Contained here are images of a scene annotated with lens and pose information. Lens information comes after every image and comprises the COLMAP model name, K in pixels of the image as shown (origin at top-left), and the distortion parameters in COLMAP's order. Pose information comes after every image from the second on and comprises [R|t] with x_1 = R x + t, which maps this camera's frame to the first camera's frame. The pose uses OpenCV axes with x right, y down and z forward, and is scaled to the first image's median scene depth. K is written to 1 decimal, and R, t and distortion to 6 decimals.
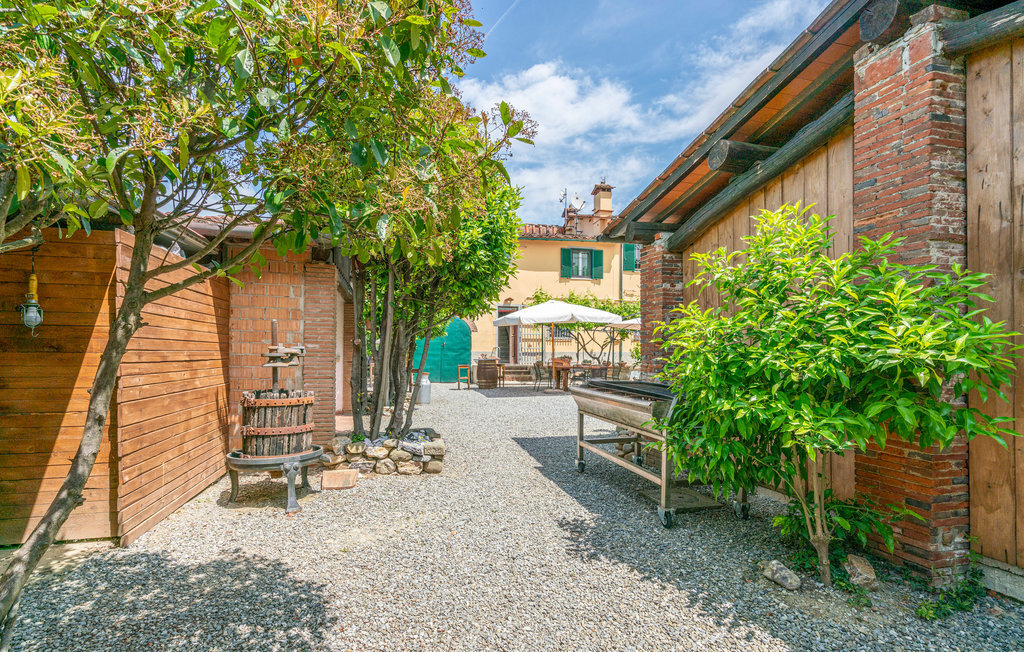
lens RADIAL K [[468.4, 0, 509.1], [0, 468.4, 330.6], [0, 0, 1]] dist [-0.000379, 0.000047]
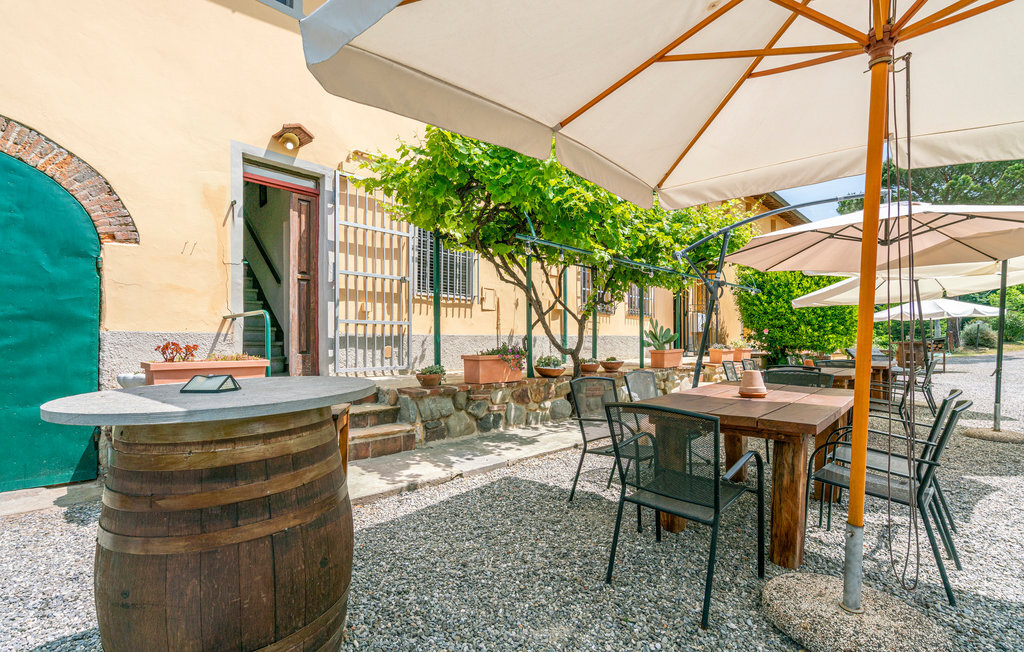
lens RADIAL K [[468.4, 0, 509.1], [0, 468.4, 330.6], [0, 0, 1]] dist [-0.000379, 0.000047]
pose [[0.839181, 0.005383, 0.543825, -0.041665], [-0.016910, 0.999726, 0.016199, 0.037643], [-0.543589, -0.022790, 0.839042, 0.726236]]
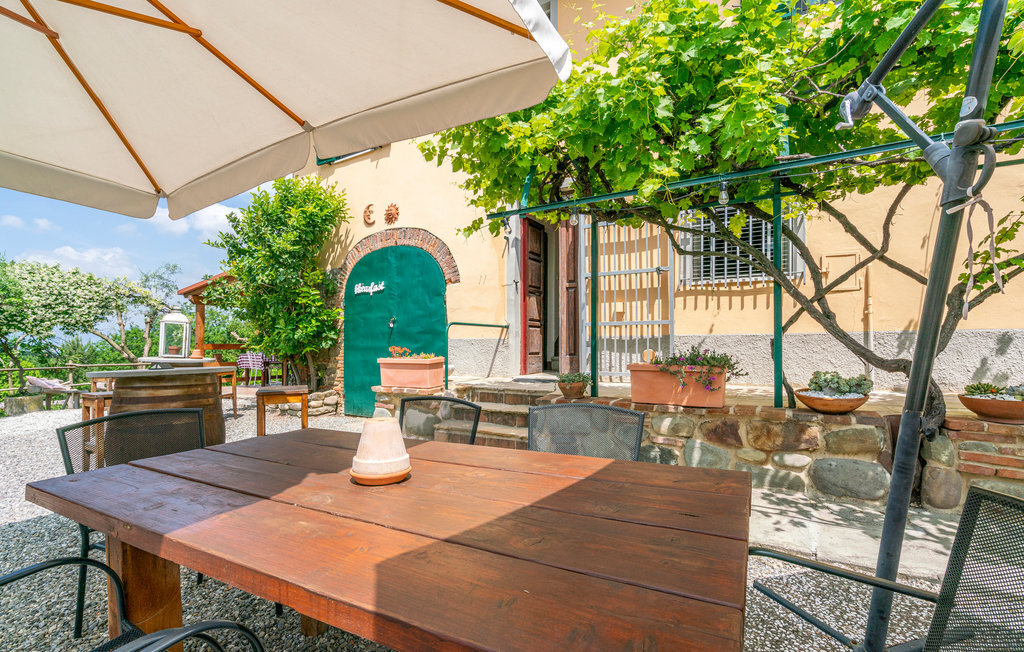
lens RADIAL K [[468.4, 0, 509.1], [0, 468.4, 330.6], [0, 0, 1]] dist [-0.000379, 0.000047]
pose [[0.727268, -0.030726, -0.685666, 0.198942], [0.040875, 0.999163, -0.001420, 0.040689], [0.685136, -0.026994, 0.727915, 0.781516]]
